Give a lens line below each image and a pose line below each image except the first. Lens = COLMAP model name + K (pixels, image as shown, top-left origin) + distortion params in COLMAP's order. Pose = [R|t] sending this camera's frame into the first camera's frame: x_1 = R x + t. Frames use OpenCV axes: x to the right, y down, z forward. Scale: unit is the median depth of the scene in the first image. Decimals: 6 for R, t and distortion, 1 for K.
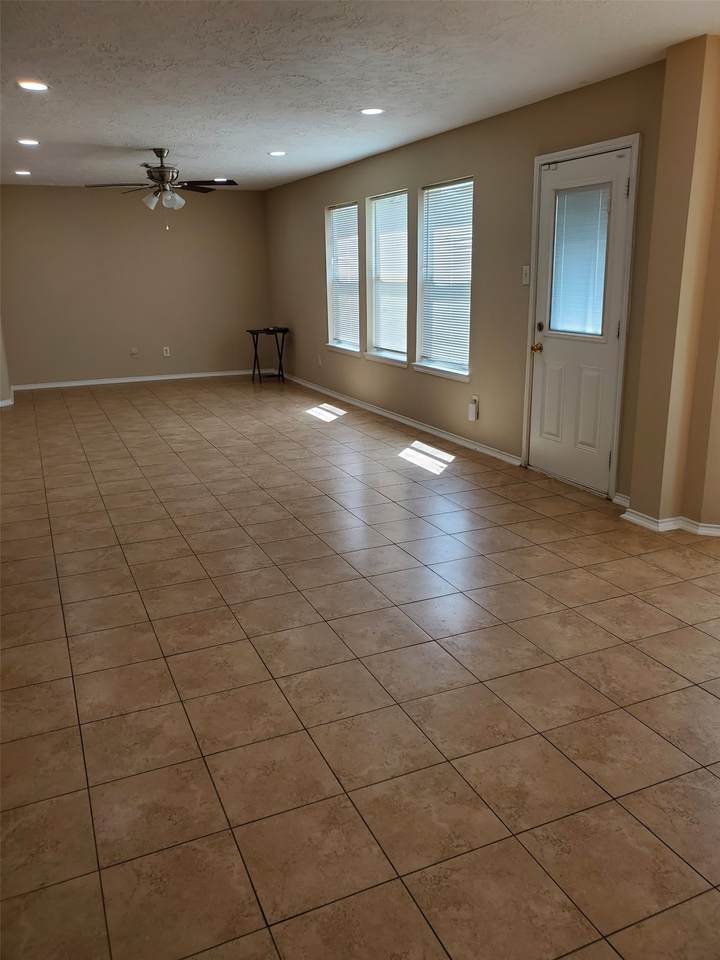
lens RADIAL K [[751.2, 0, 360.0], [0, 751.2, 480.0], [0, 0, 1]] dist [0.110429, -0.105190]
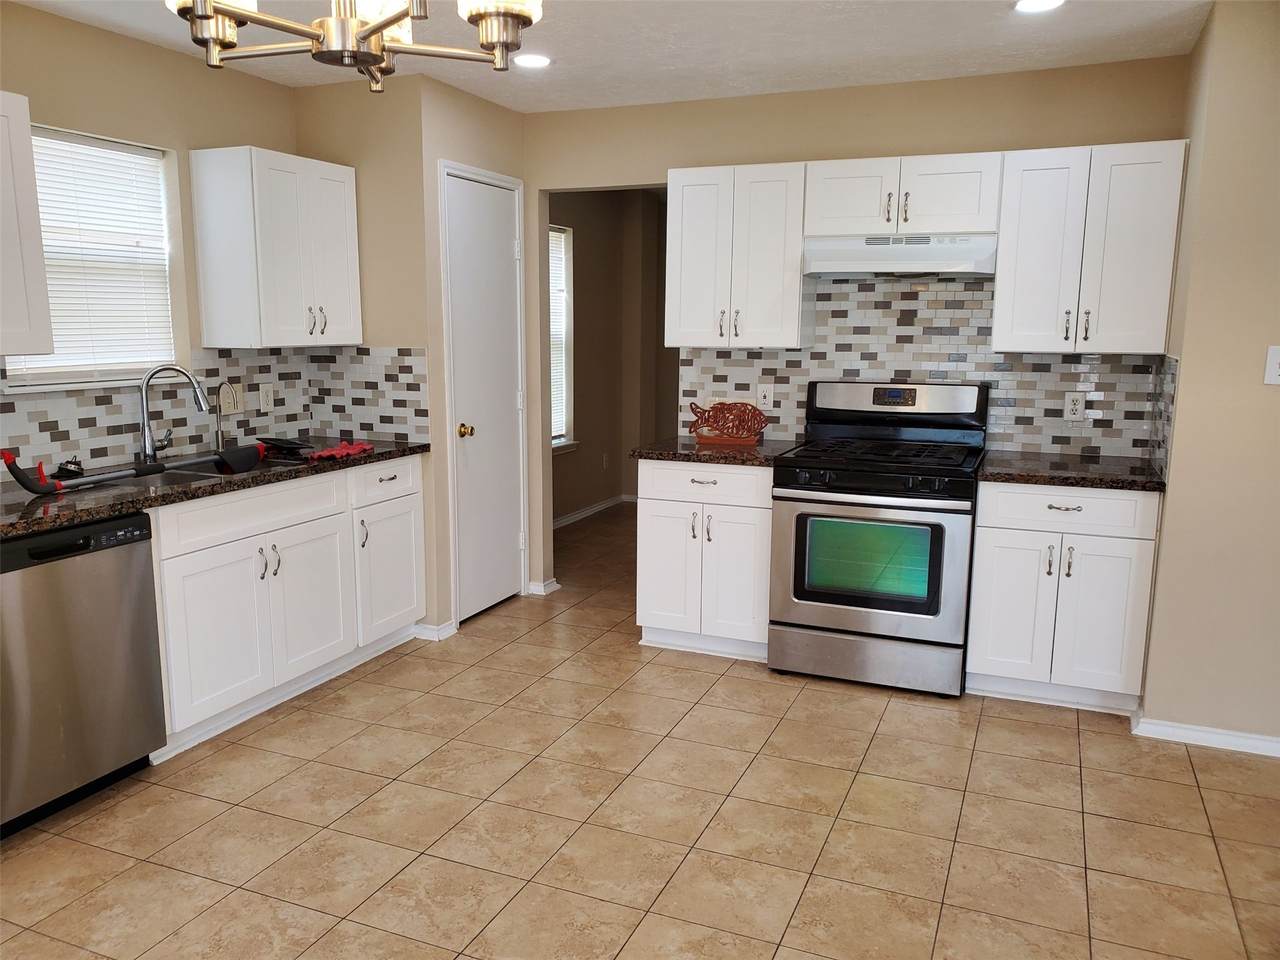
lens RADIAL K [[1001.6, 0, 640.0], [0, 1001.6, 480.0], [0, 0, 1]] dist [0.110429, -0.105190]
pose [[-0.726551, 0.117575, -0.676978, 1.102904], [-0.182619, 0.916774, 0.355213, -0.477624], [0.662400, 0.381710, -0.644612, 1.594647]]
